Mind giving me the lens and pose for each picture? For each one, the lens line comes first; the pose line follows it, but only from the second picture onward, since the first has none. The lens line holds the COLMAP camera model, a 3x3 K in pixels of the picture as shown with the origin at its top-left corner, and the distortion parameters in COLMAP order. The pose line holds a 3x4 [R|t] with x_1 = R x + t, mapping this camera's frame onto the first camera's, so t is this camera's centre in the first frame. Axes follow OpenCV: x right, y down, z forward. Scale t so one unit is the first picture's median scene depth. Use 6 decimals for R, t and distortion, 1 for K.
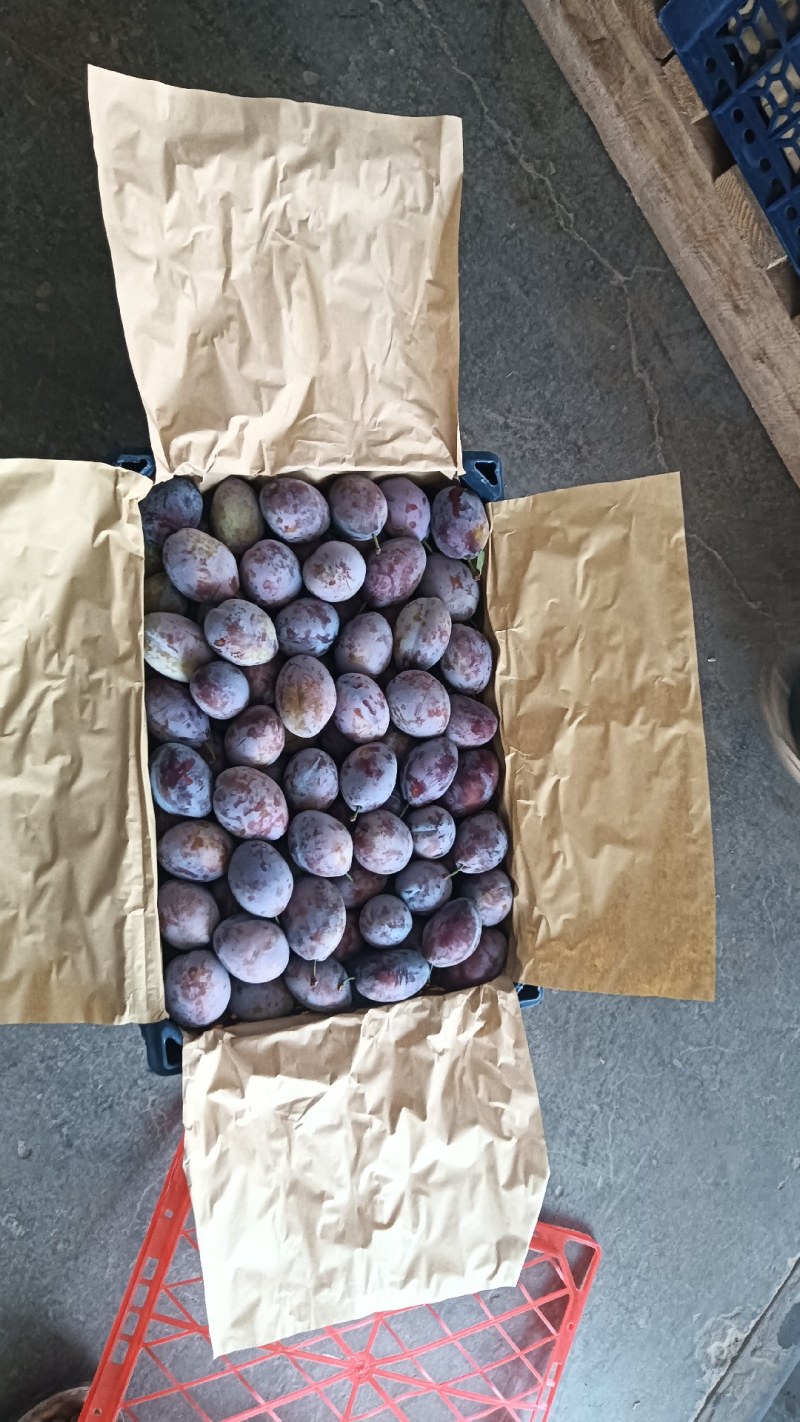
lens RADIAL K [[1081.5, 0, 388.2], [0, 1081.5, 713.5], [0, 0, 1]] dist [0.180908, -0.227414]
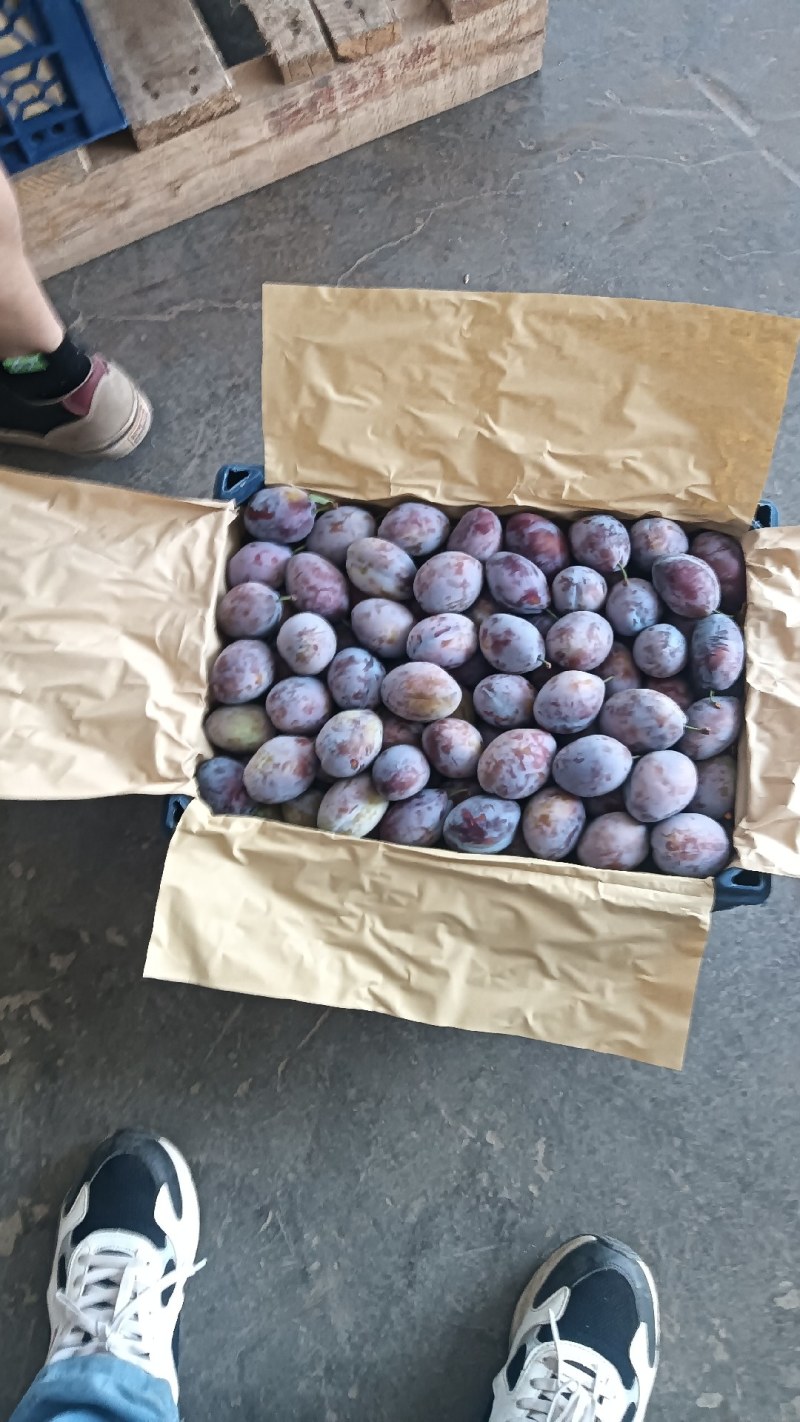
lens RADIAL K [[1081.5, 0, 388.2], [0, 1081.5, 713.5], [0, 0, 1]] dist [0.180908, -0.227414]
pose [[0.162615, -0.982718, -0.088442, -0.011189], [0.982083, 0.169855, -0.081619, 0.040474], [0.095231, -0.073585, 0.992732, -0.012760]]
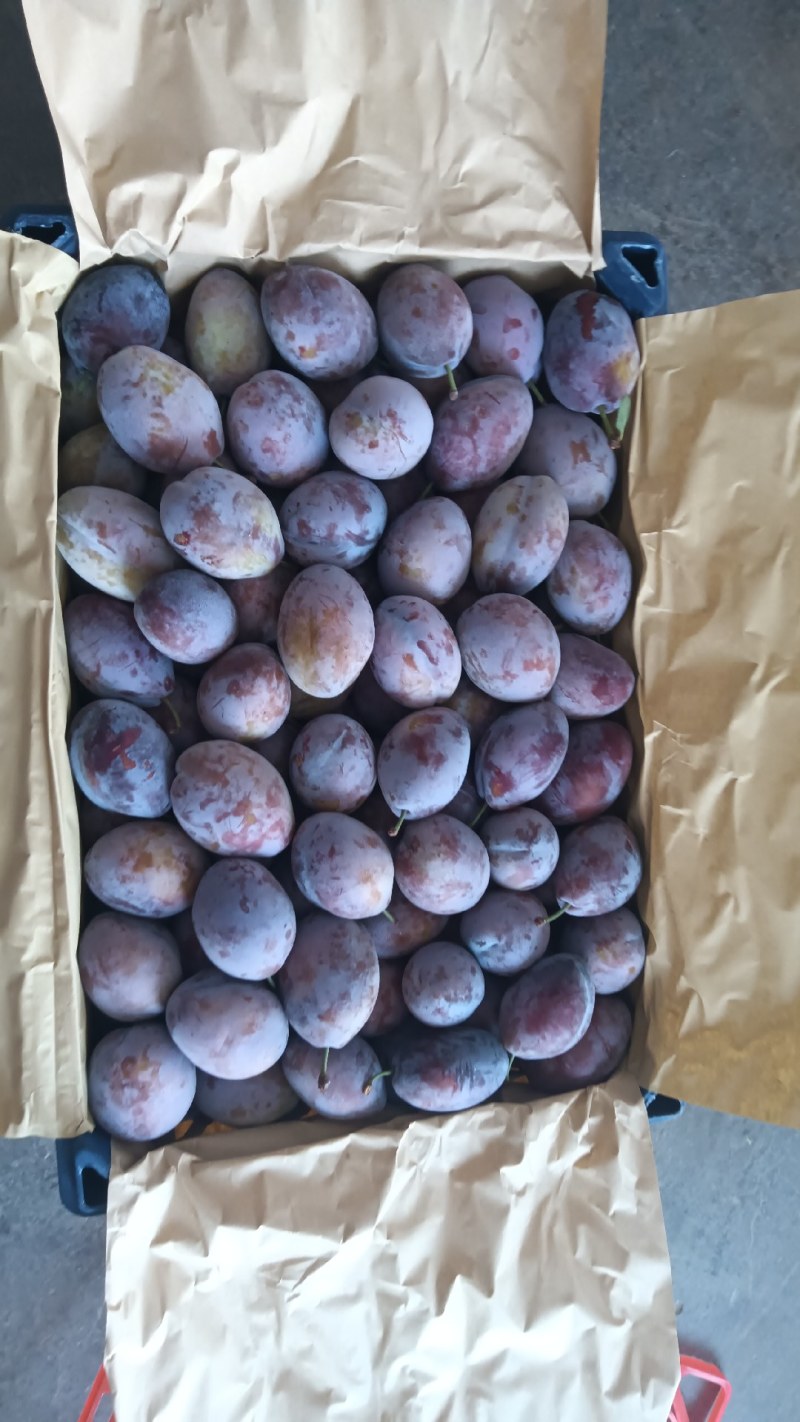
lens RADIAL K [[1051.4, 0, 394.0], [0, 1051.4, 707.5], [0, 0, 1]] dist [0.132597, -0.207832]
pose [[0.994913, 0.042189, -0.091474, 0.019950], [-0.034538, 0.995895, 0.083672, -0.024169], [0.094629, -0.080087, 0.992286, 0.402420]]
